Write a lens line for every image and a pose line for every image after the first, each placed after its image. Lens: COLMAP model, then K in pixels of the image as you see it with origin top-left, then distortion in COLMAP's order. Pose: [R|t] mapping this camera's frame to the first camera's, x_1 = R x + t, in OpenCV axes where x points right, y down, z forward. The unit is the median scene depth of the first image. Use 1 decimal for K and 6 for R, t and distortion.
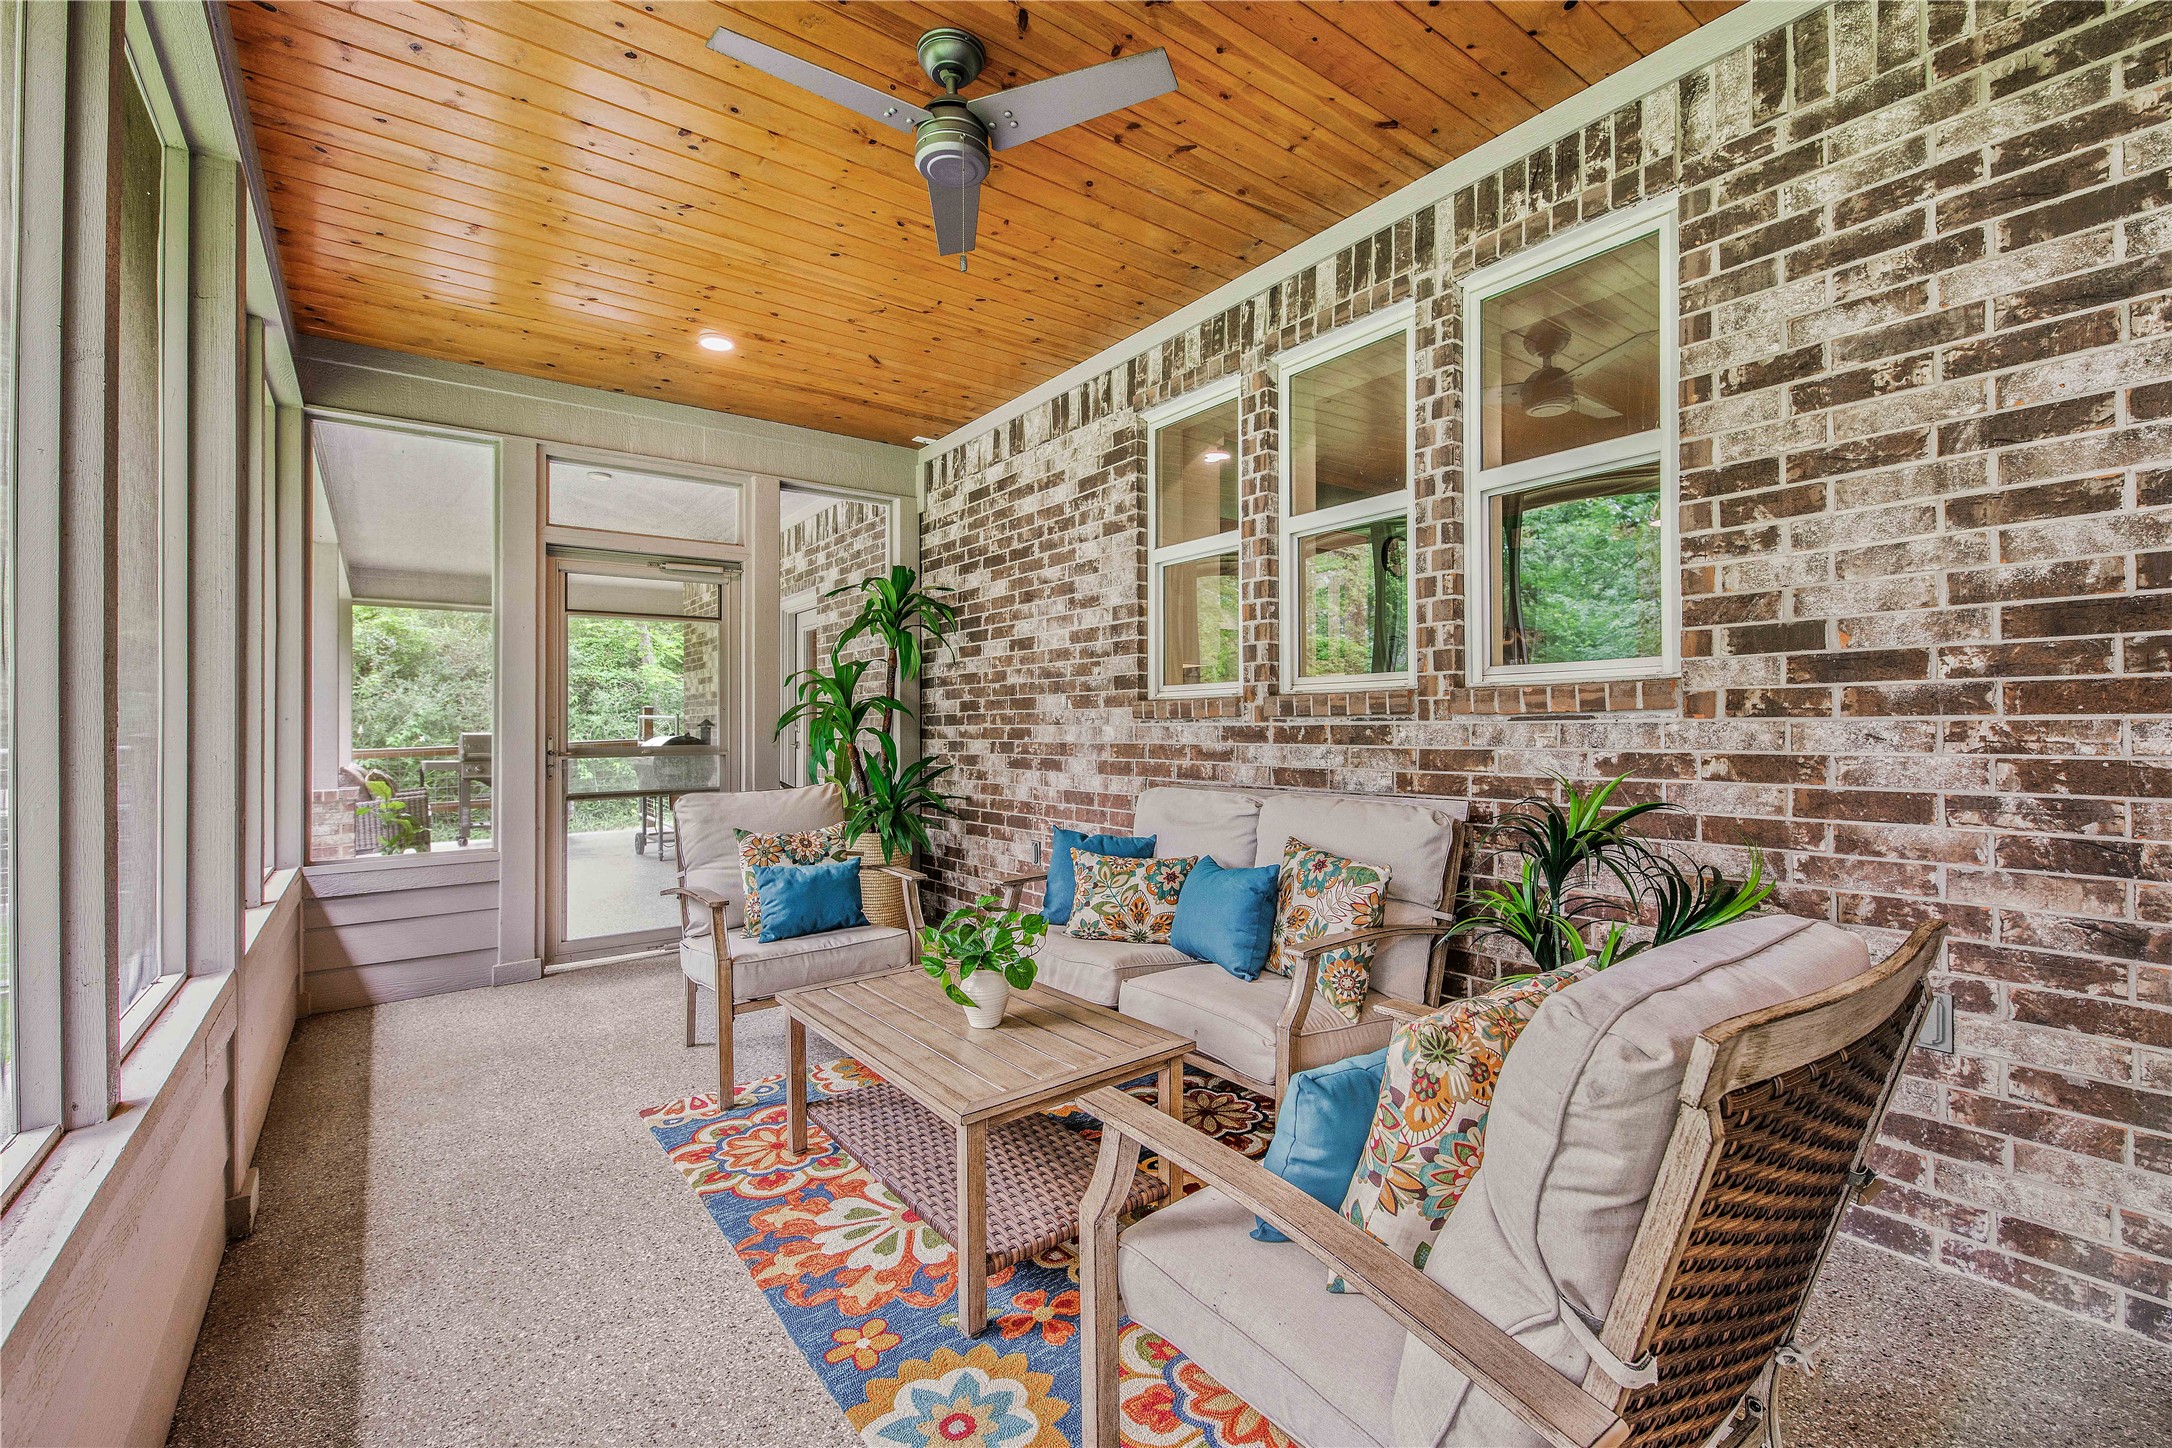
lens RADIAL K [[930.0, 0, 1099.1], [0, 930.0, 708.2], [0, 0, 1]] dist [0.002661, -0.001927]
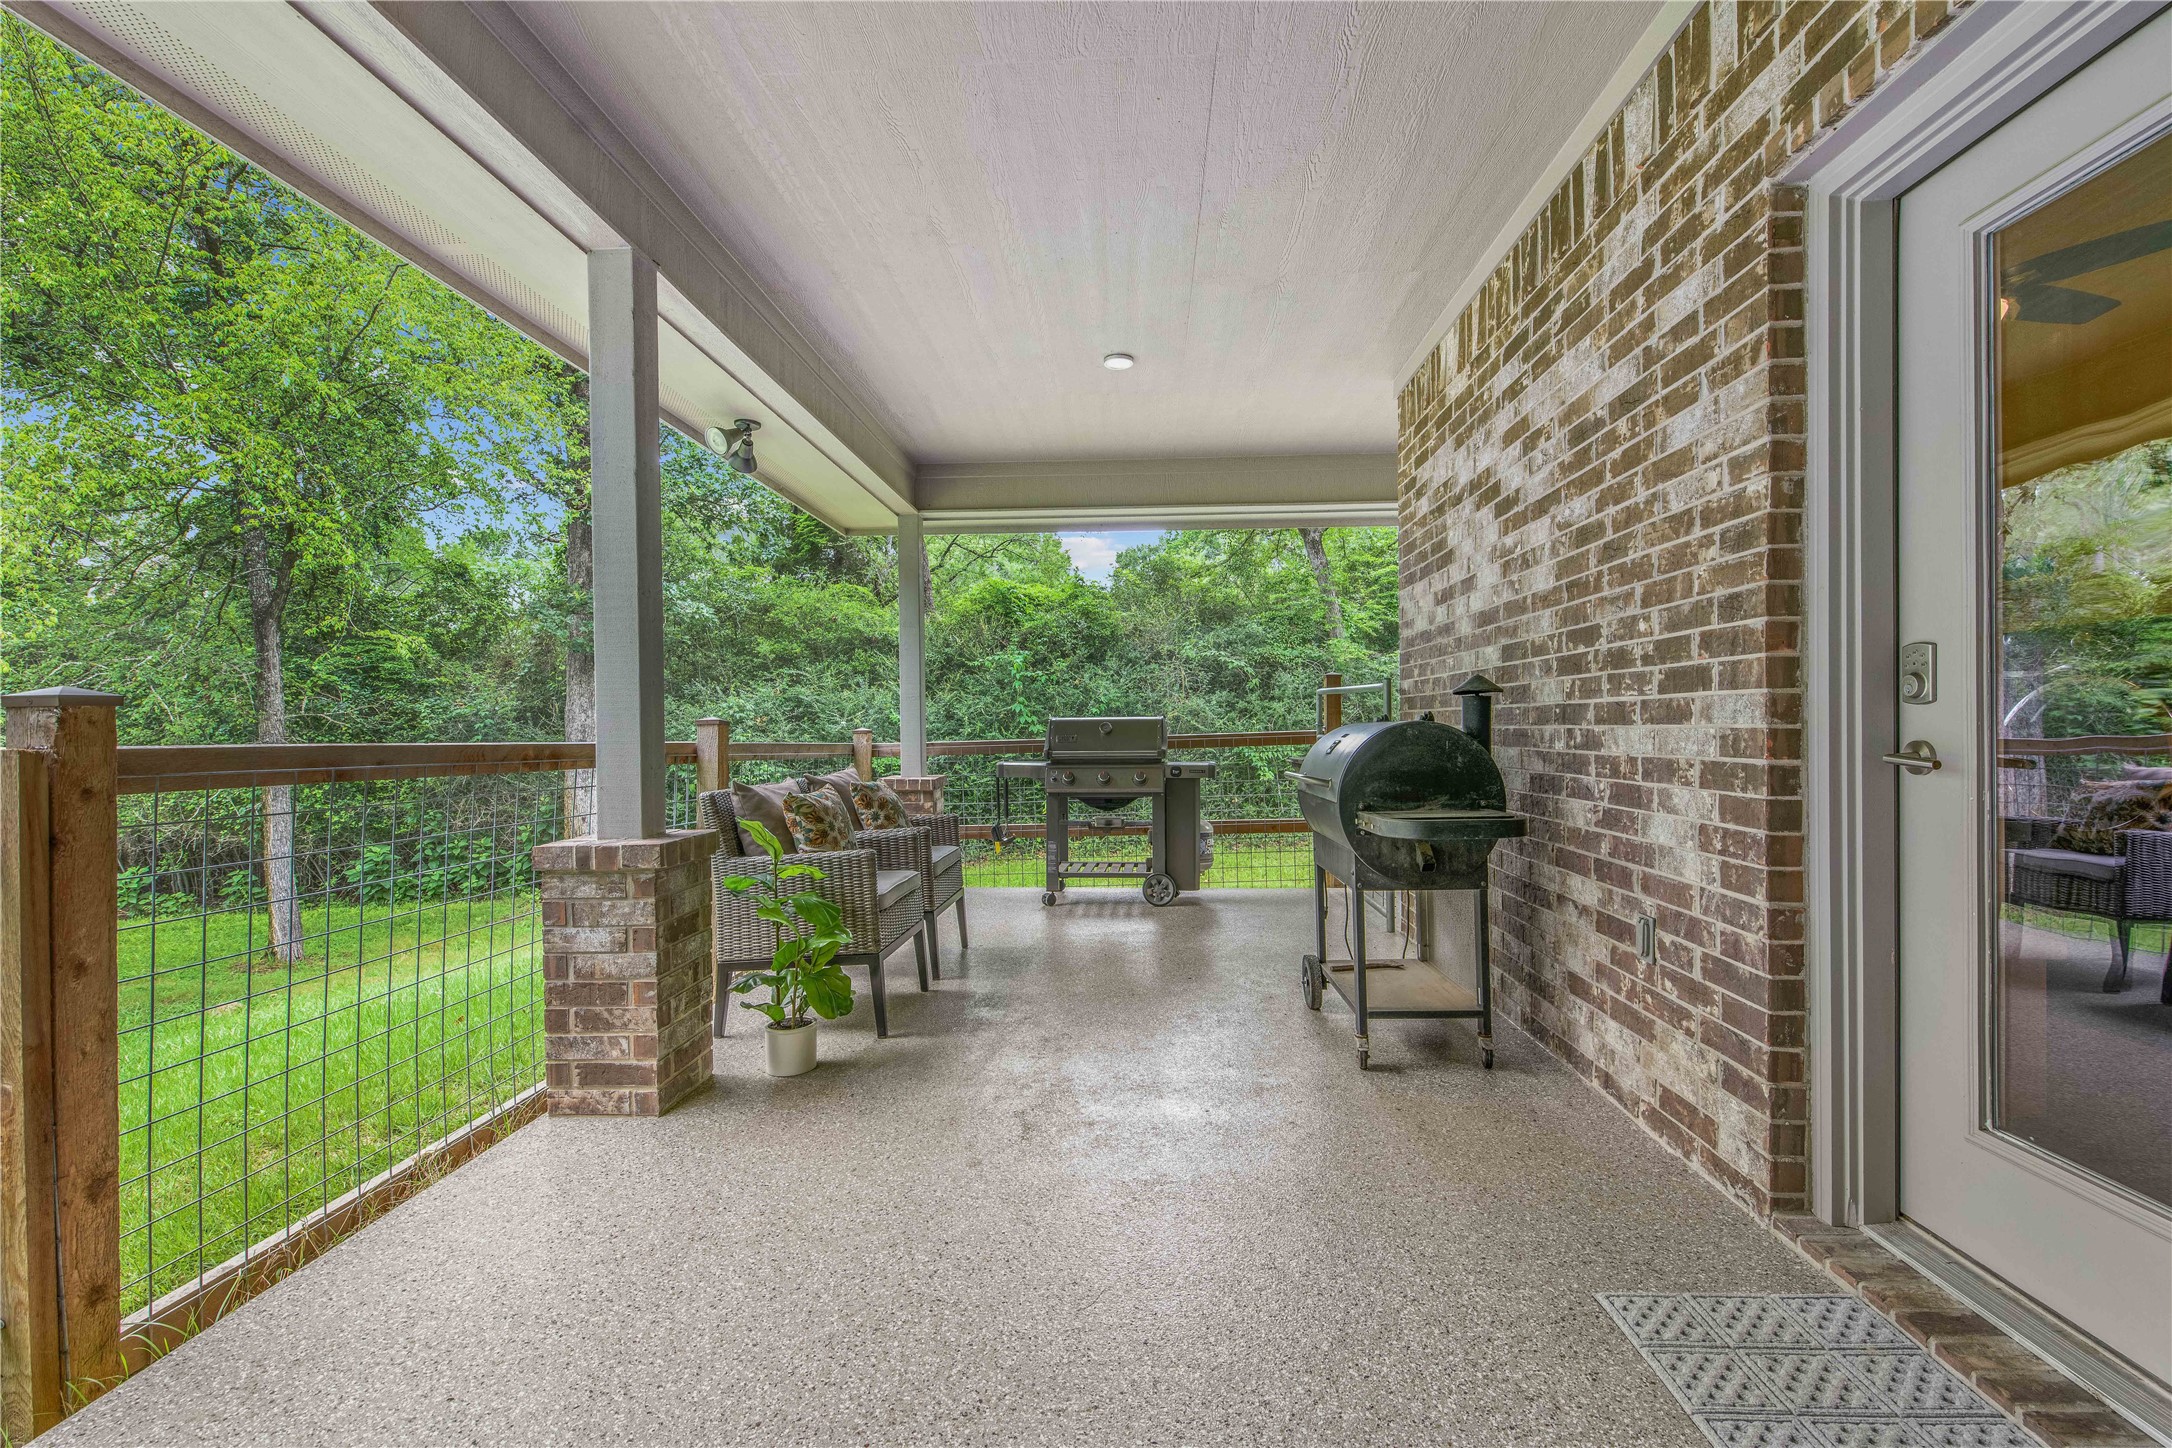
lens RADIAL K [[930.0, 0, 1088.2], [0, 930.0, 721.7], [0, 0, 1]] dist [0.002661, -0.001927]
pose [[0.754943, 0.002764, -0.655784, -0.151795], [0.010904, 0.999800, 0.016767, 0.011674], [0.655700, -0.019808, 0.754762, 0.318219]]
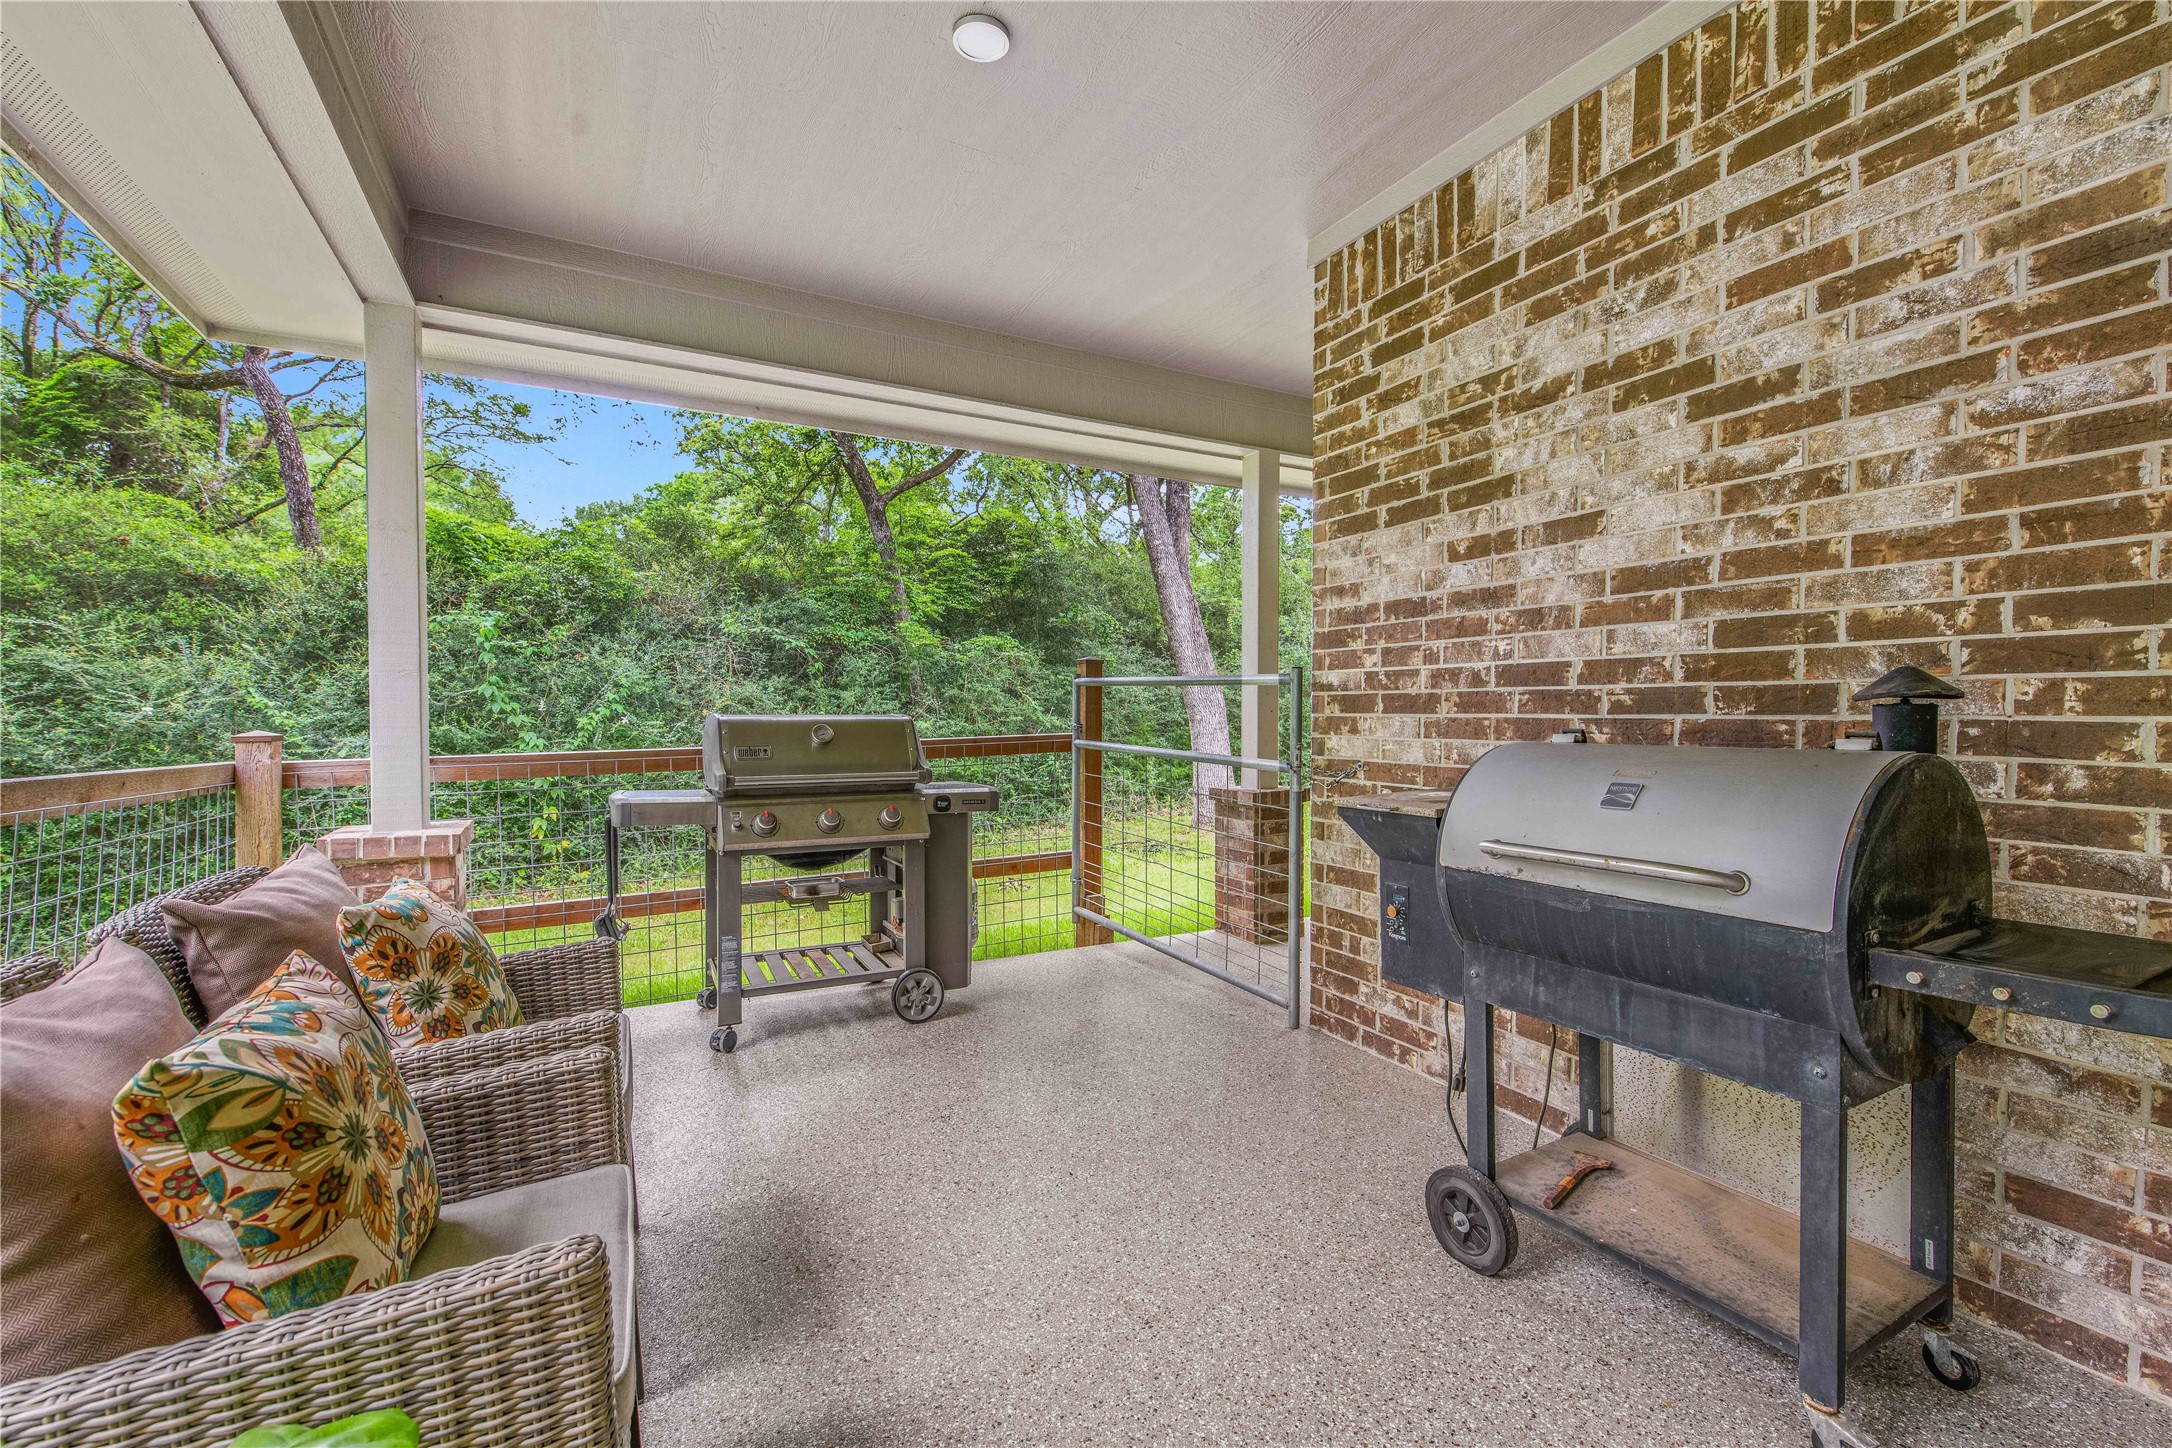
lens RADIAL K [[930.0, 0, 1094.4], [0, 930.0, 727.5], [0, 0, 1]] dist [0.002661, -0.001927]
pose [[0.986655, 0.016355, -0.162001, -0.284093], [-0.010694, 0.999303, 0.035758, 0.010359], [0.162473, -0.033548, 0.986143, 0.392694]]
